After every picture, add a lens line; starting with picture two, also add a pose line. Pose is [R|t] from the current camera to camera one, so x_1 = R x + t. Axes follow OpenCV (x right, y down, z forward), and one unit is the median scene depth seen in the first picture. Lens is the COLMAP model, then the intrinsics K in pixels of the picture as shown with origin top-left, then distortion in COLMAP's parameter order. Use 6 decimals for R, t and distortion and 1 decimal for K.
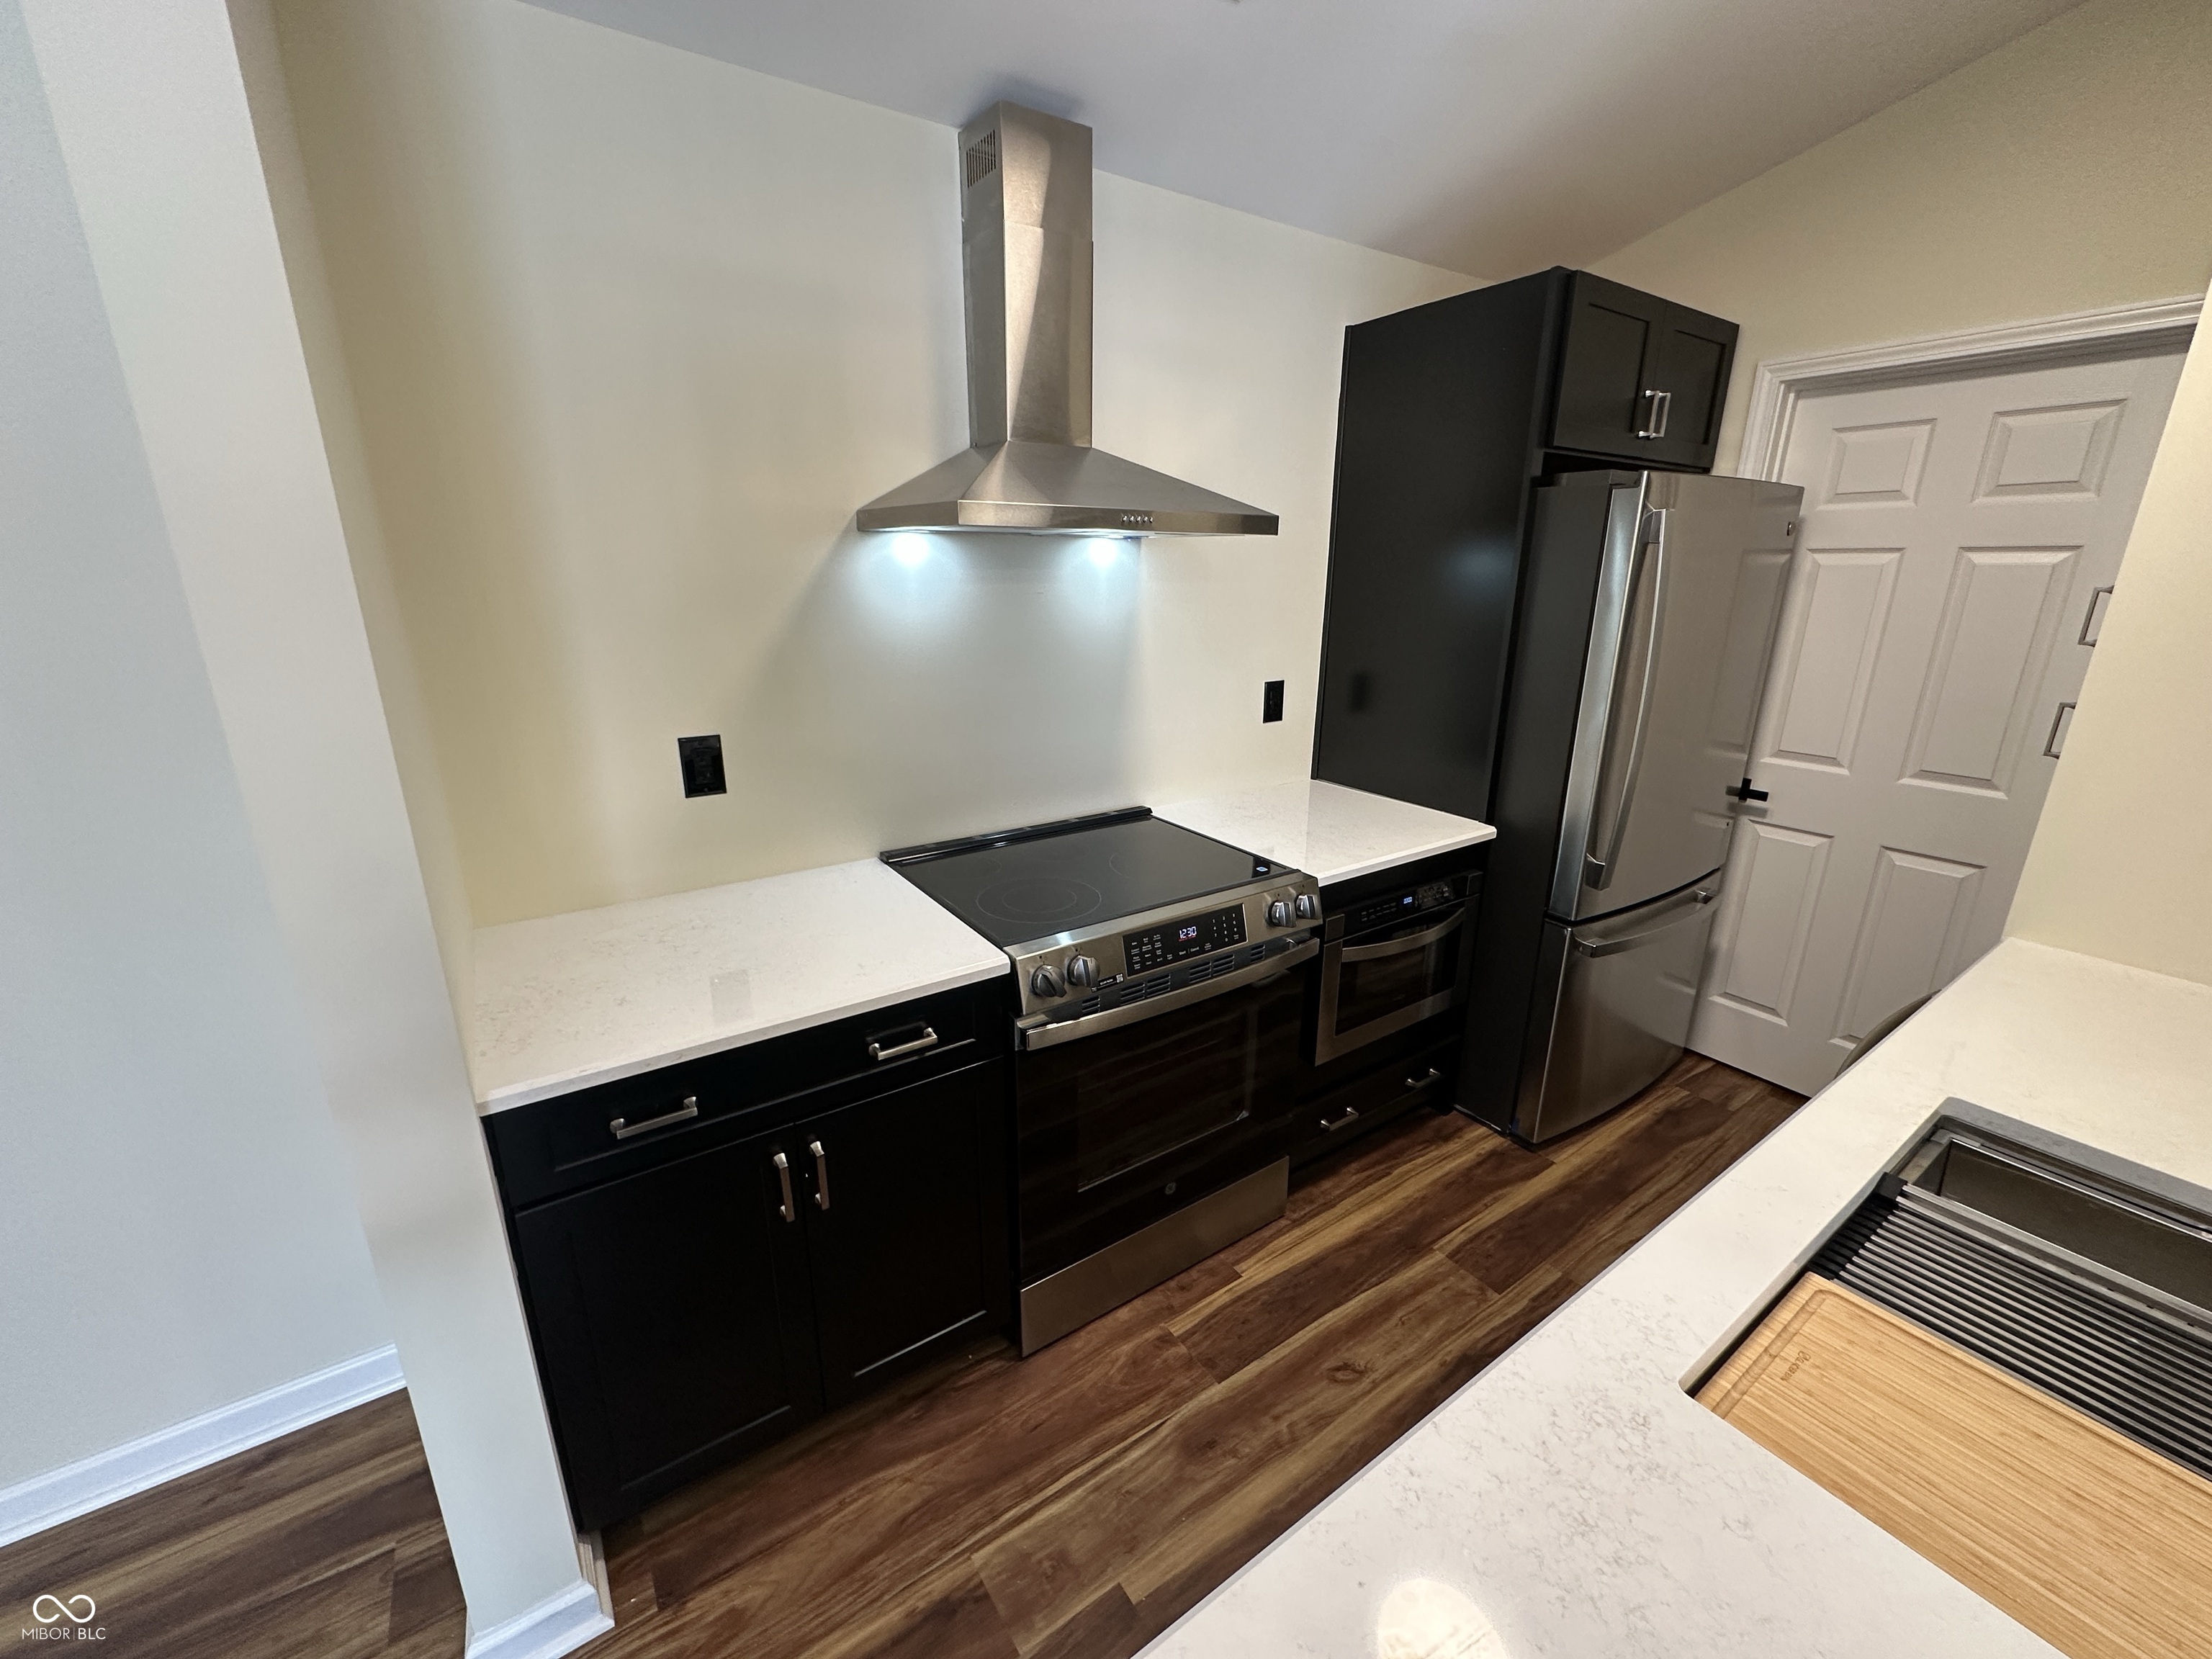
lens RADIAL K [[883.2, 0, 1099.7], [0, 883.2, 824.7], [0, 0, 1]] dist [-0.005192, 0.001040]
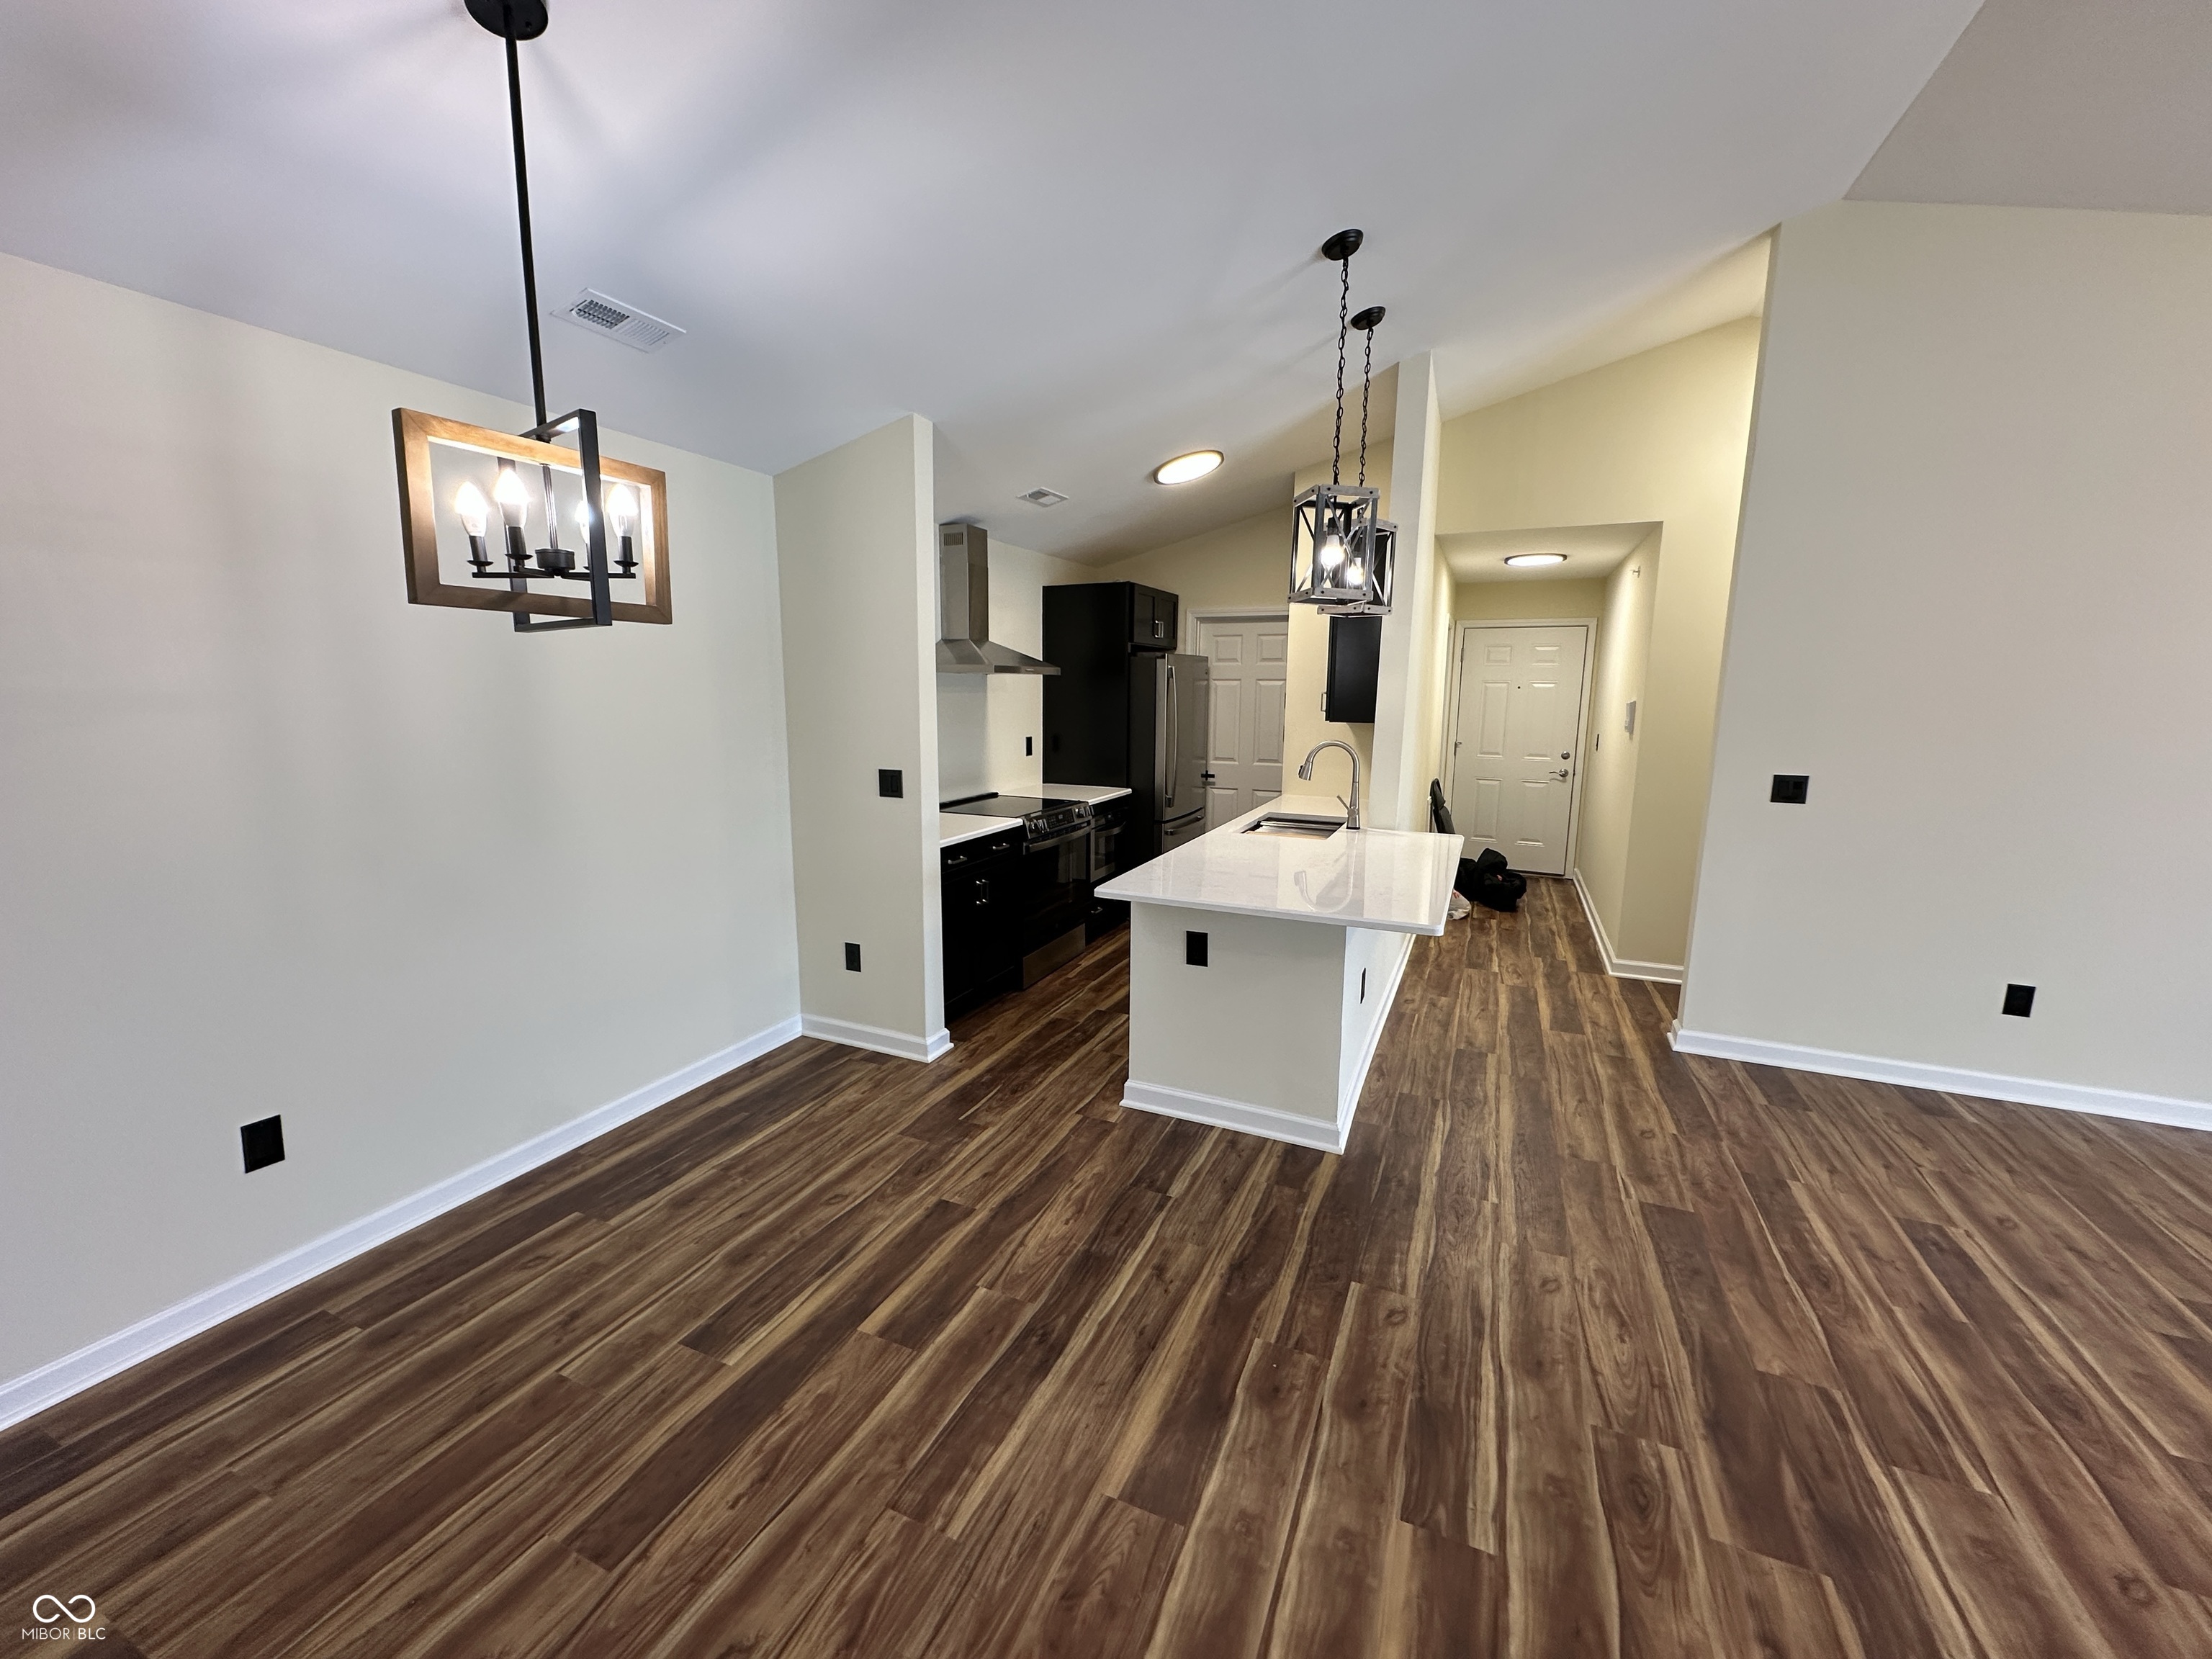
lens RADIAL K [[883.2, 0, 1098.3], [0, 883.2, 820.6], [0, 0, 1]] dist [-0.005192, 0.001040]
pose [[0.849512, -0.077335, 0.521870, -1.061239], [0.143745, 0.985701, -0.087921, 0.337567], [-0.507609, 0.149706, 0.848482, -1.187949]]
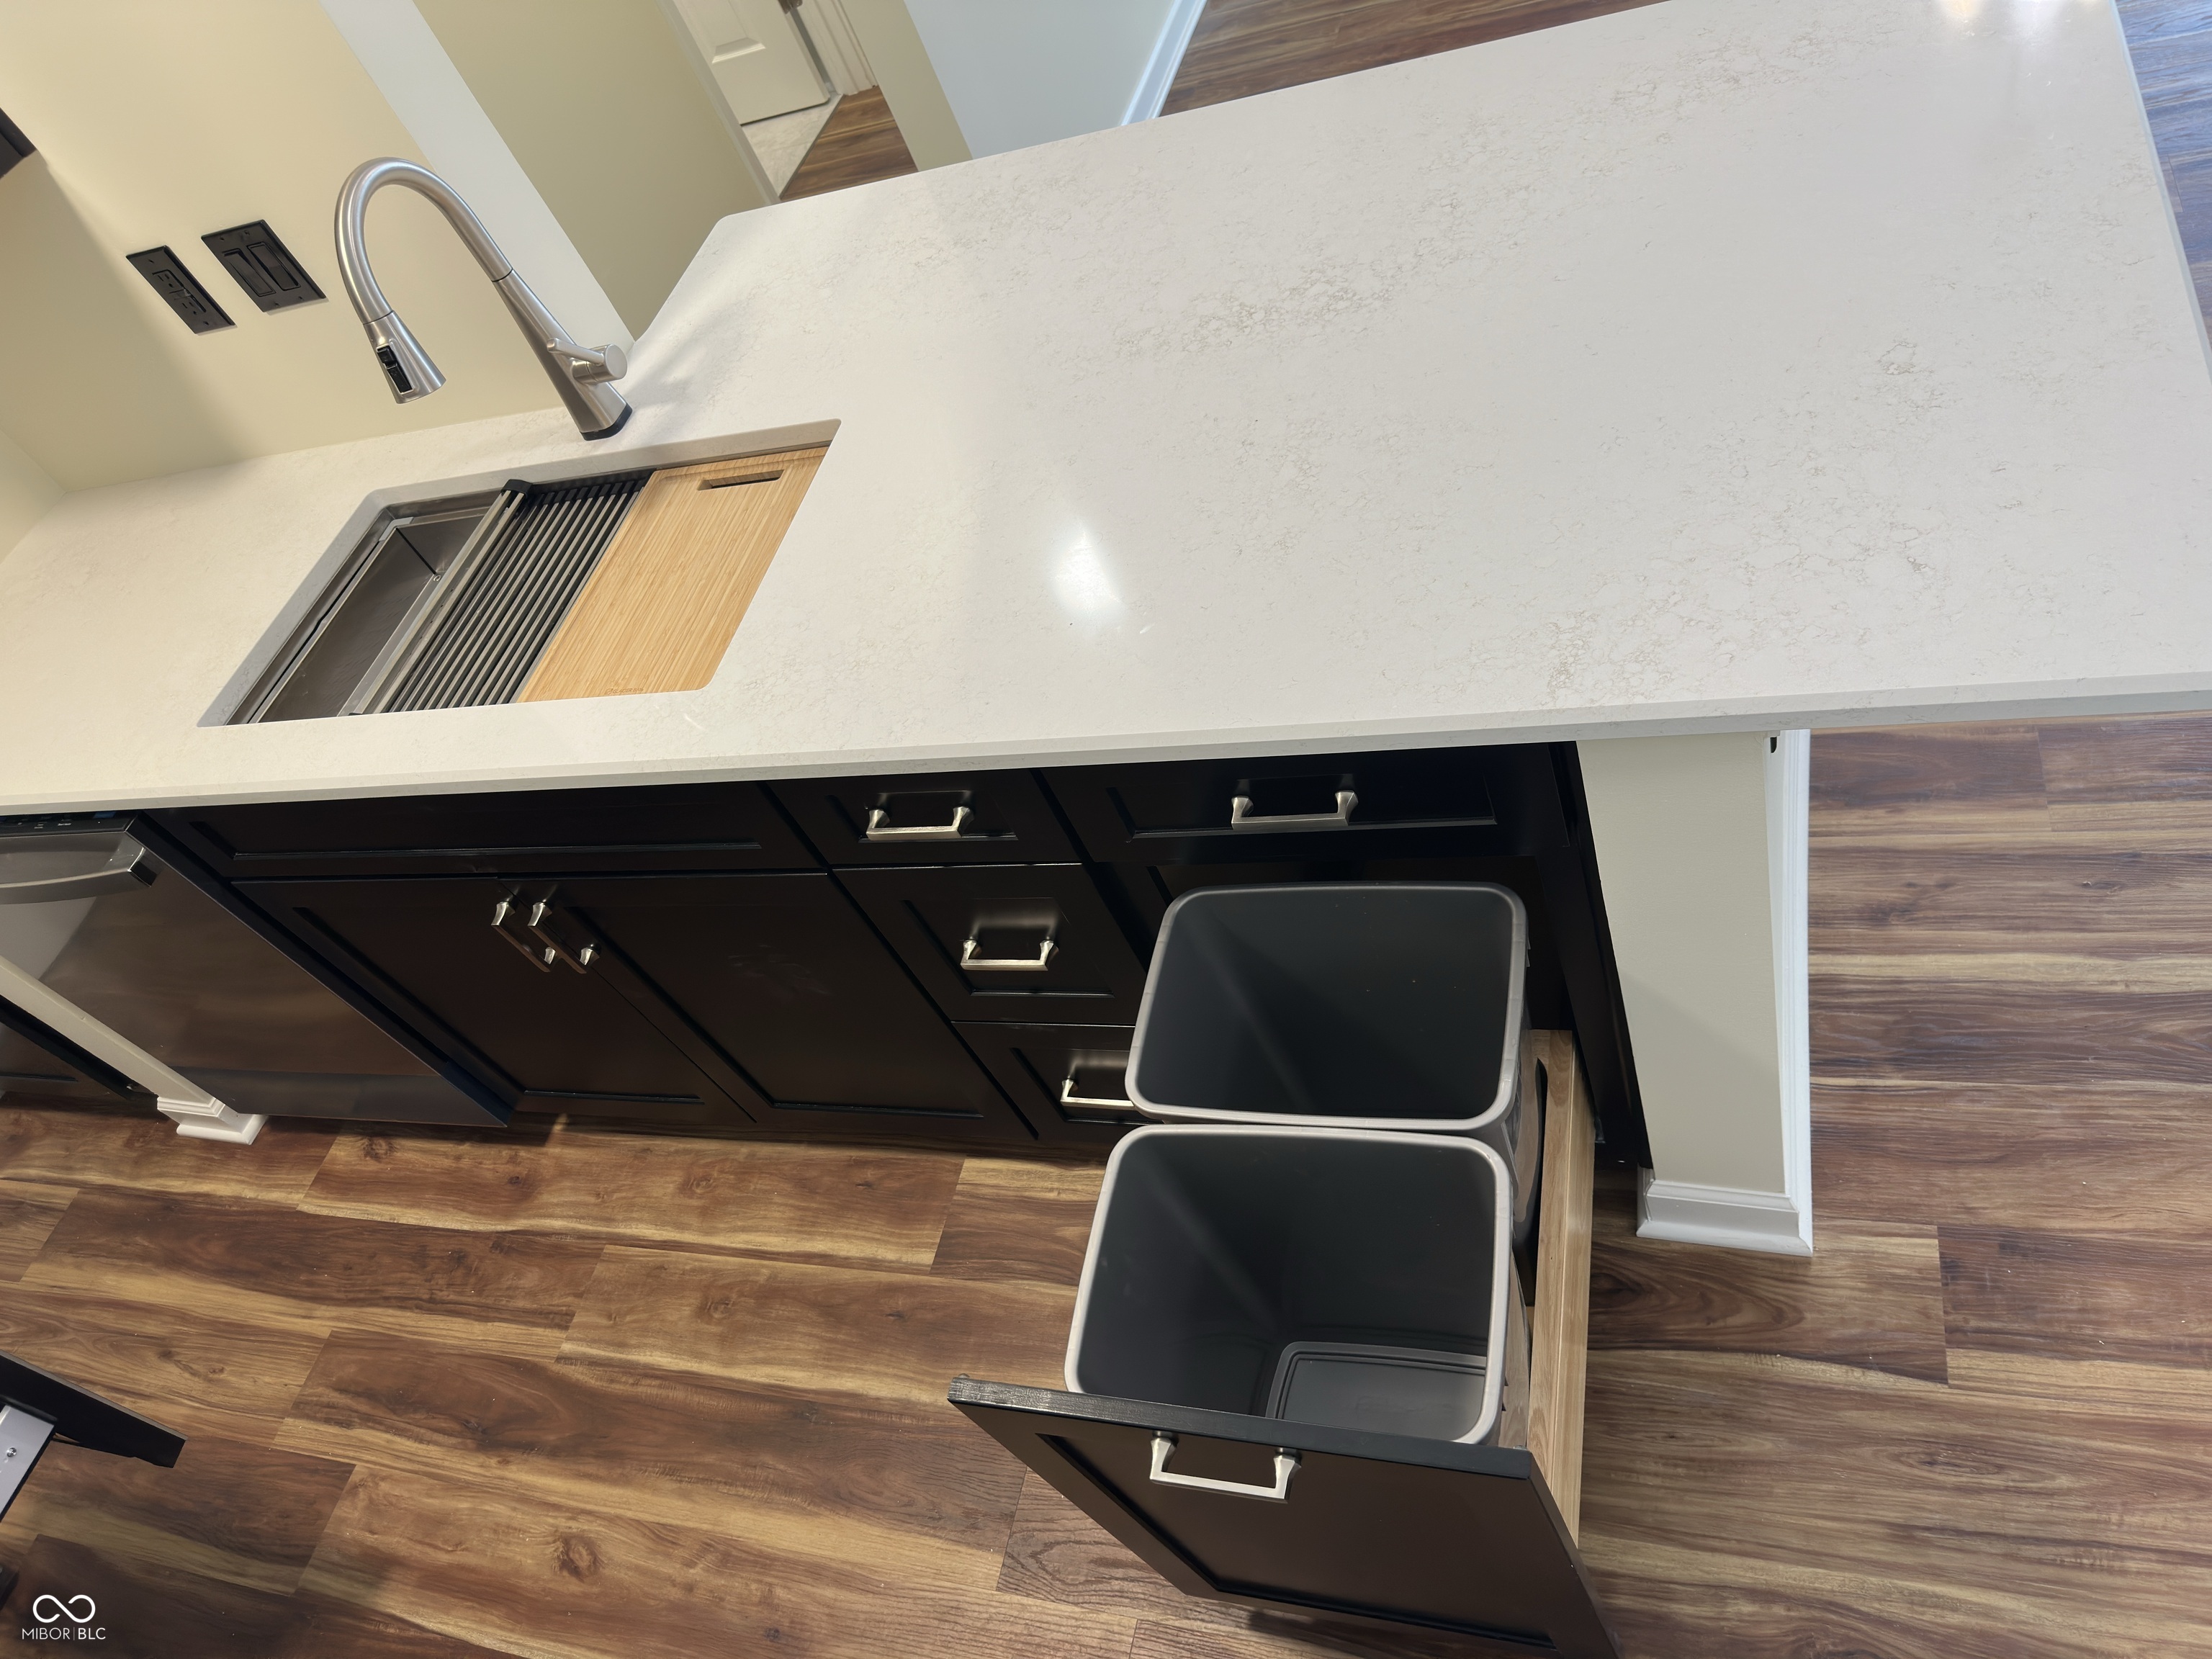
lens RADIAL K [[1539.5, 0, 1101.9], [0, 1539.5, 840.9], [0, 0, 1]] dist [0.073862, -0.096163]
pose [[-0.627340, -0.426719, 0.651426, -0.425992], [0.518371, 0.395435, 0.758236, -0.223048], [-0.581151, 0.813352, -0.026874, 0.333789]]
